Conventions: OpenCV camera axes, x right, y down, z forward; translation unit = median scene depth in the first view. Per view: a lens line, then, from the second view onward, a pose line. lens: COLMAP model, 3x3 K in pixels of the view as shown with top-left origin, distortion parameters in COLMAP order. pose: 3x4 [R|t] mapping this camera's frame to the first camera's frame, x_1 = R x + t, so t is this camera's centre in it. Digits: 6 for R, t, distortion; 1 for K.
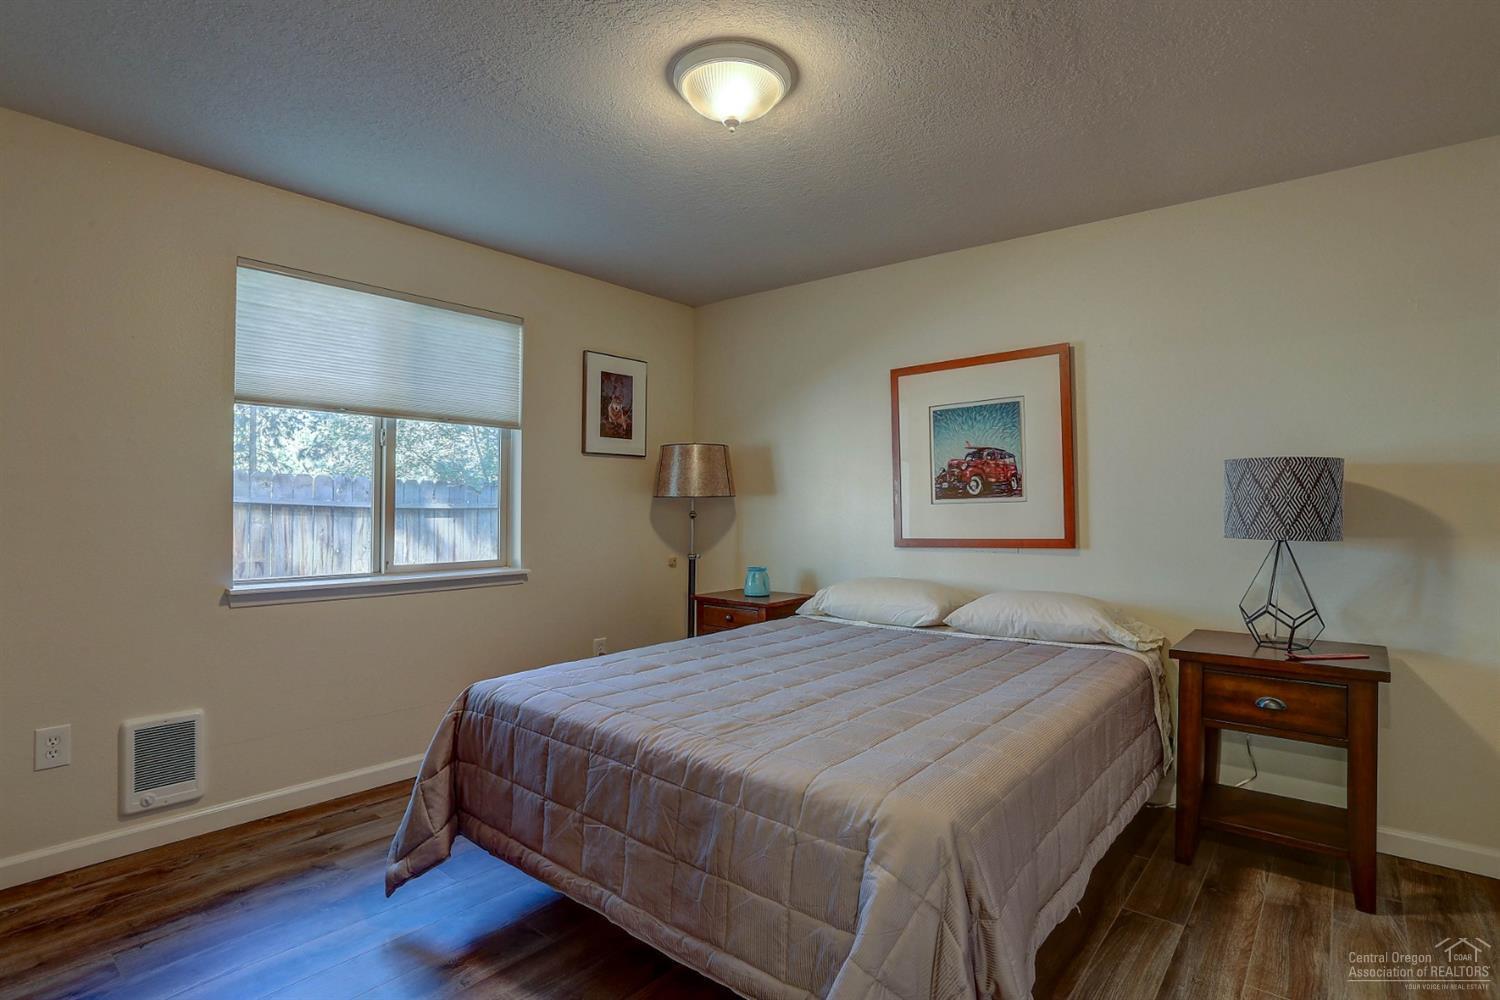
lens RADIAL K [[750.4, 0, 761.9], [0, 750.4, 509.5], [0, 0, 1]] dist [-0.003920, 0.000130]
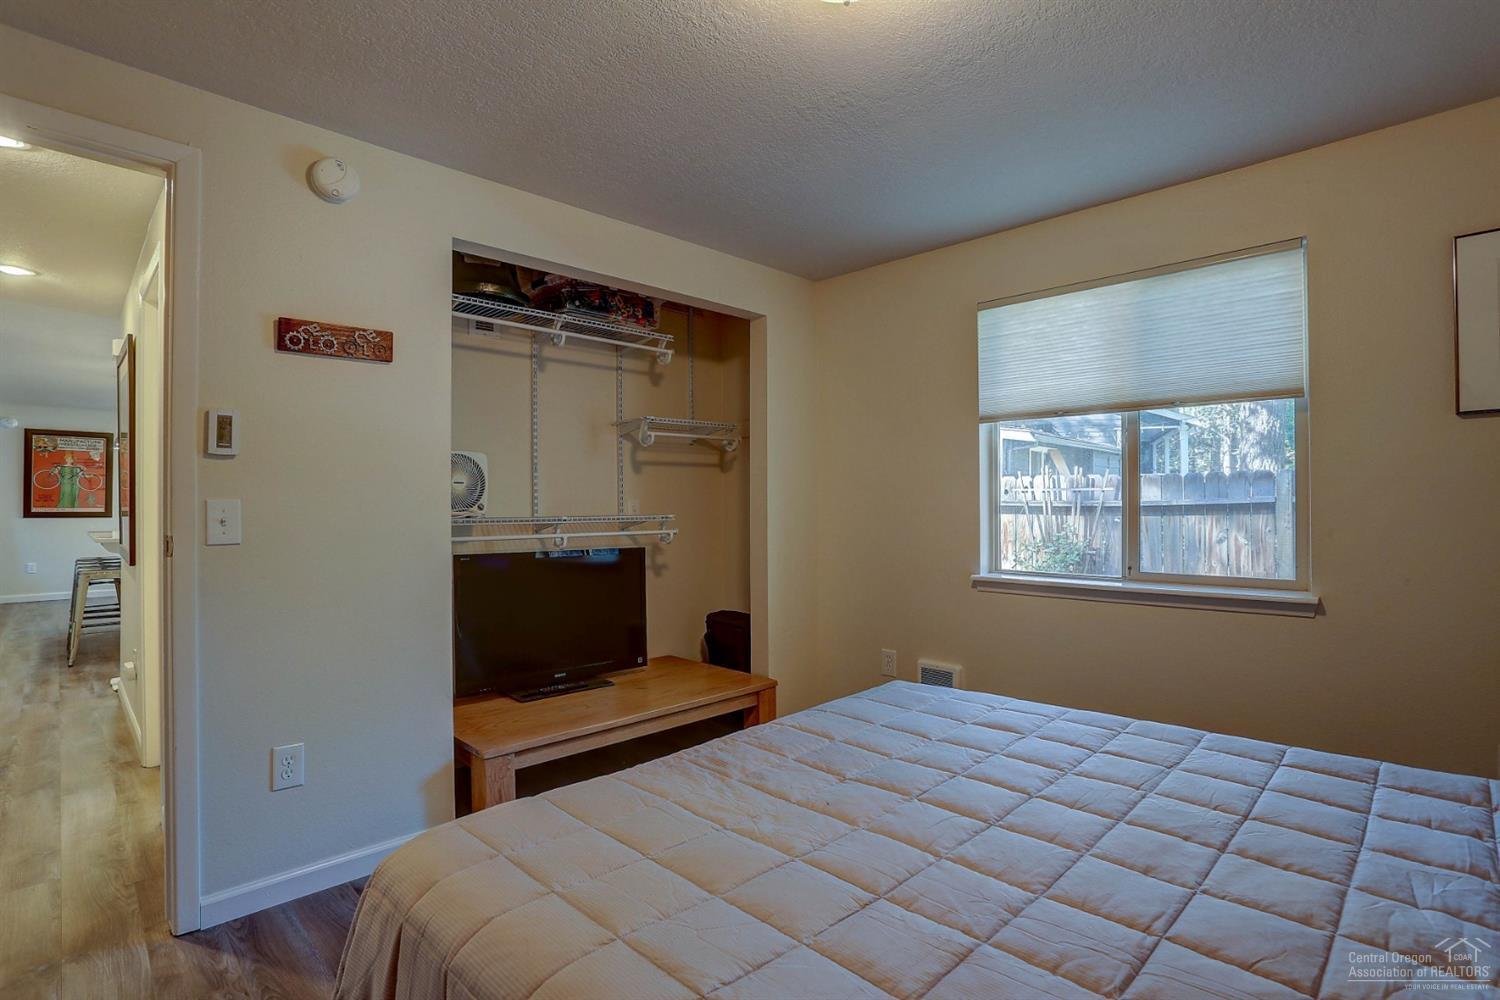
lens RADIAL K [[739.8, 0, 759.9], [0, 739.8, 494.1], [0, 0, 1]] dist [-0.005887, -0.000410]
pose [[-0.064537, -0.013550, -0.997823, 0.438655], [0.000657, 0.999907, -0.013621, -0.007588], [0.997915, -0.001535, -0.064522, 0.594588]]
